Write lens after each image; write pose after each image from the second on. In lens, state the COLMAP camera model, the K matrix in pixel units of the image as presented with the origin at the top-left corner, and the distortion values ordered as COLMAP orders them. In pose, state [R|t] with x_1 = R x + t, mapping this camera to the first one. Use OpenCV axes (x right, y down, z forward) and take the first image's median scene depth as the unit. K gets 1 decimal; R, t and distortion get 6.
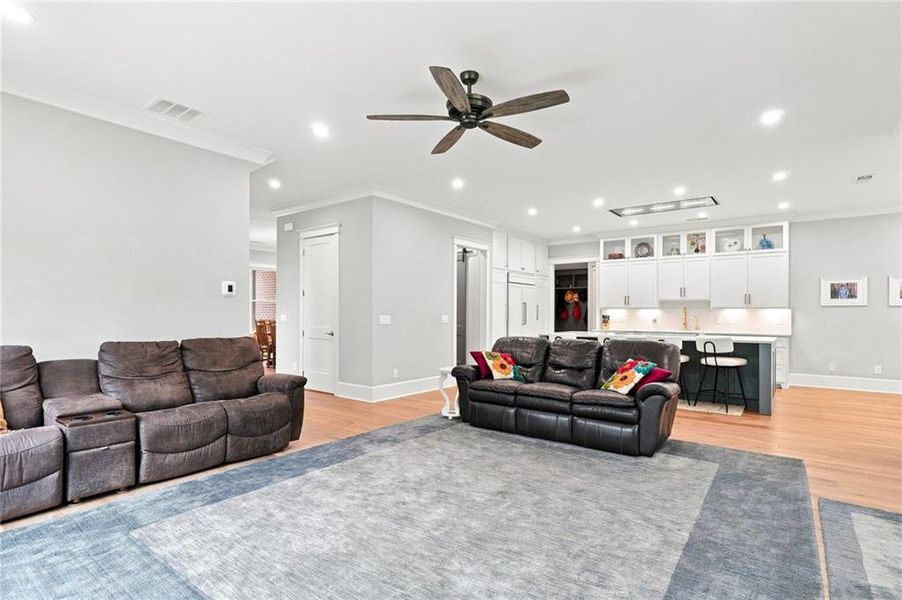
lens RADIAL K [[452.0, 0, 452.9], [0, 452.0, 313.4], [0, 0, 1]] dist [-0.006591, -0.000757]
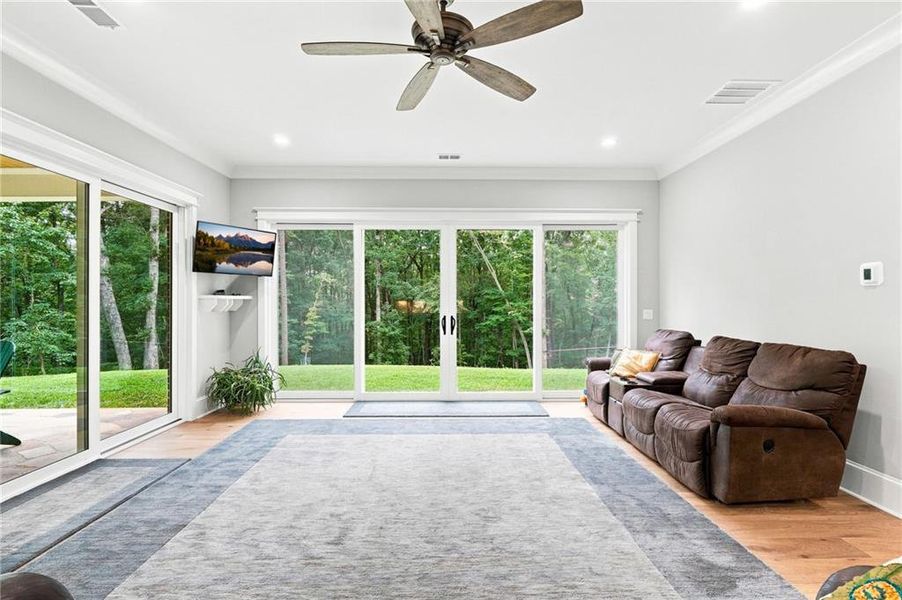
lens RADIAL K [[423.6, 0, 451.0], [0, 423.6, 300.0], [0, 0, 1]] dist [-0.004493, -0.000172]
pose [[-0.787319, -0.010451, -0.616457, 0.314876], [-0.005626, 0.999936, -0.009767, -0.009759], [0.616520, -0.004221, -0.787328, 1.076504]]
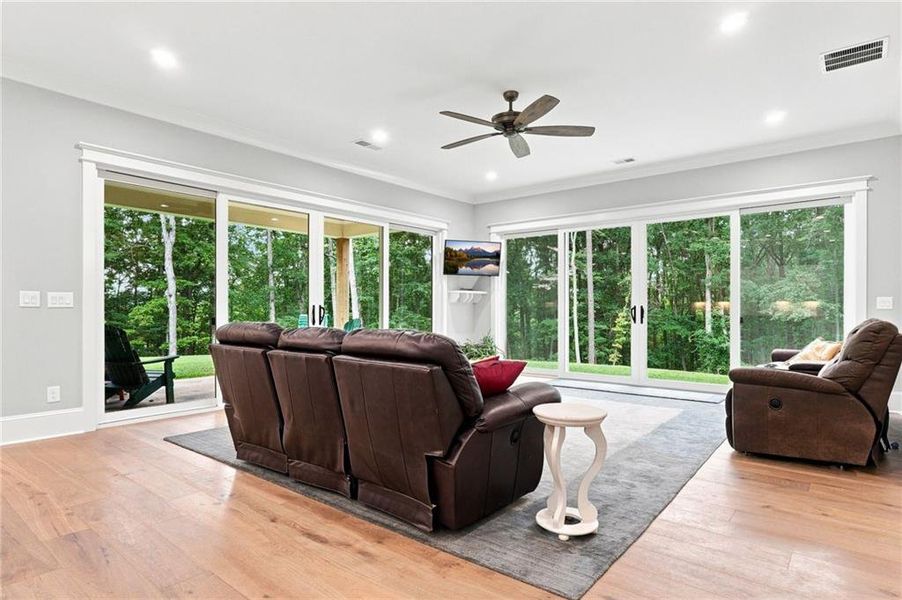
lens RADIAL K [[498.3, 0, 451.0], [0, 498.3, 300.0], [0, 0, 1]] dist [-0.001974, 0.000511]
pose [[-0.999389, -0.007297, 0.034183, 0.107242], [-0.007970, 0.999776, -0.019613, 0.036936], [-0.034032, -0.019874, -0.999223, 1.614936]]
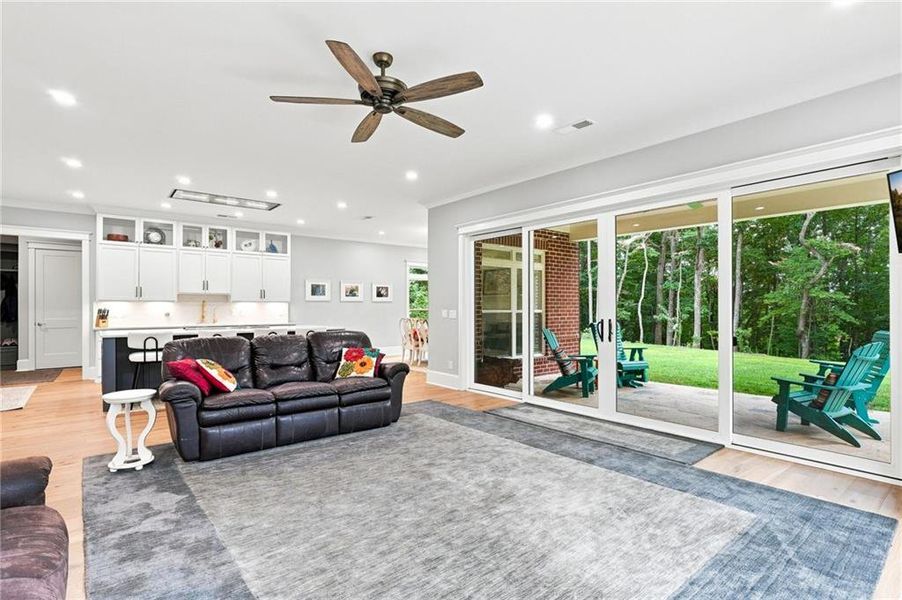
lens RADIAL K [[445.9, 0, 450.0], [0, 445.9, 304.9], [0, 0, 1]] dist [-0.000360, 0.000053]
pose [[0.235397, -0.000762, 0.971899, -0.575737], [0.003082, 0.999995, 0.000038, -0.004835], [-0.971894, 0.002987, 0.235398, 0.443918]]
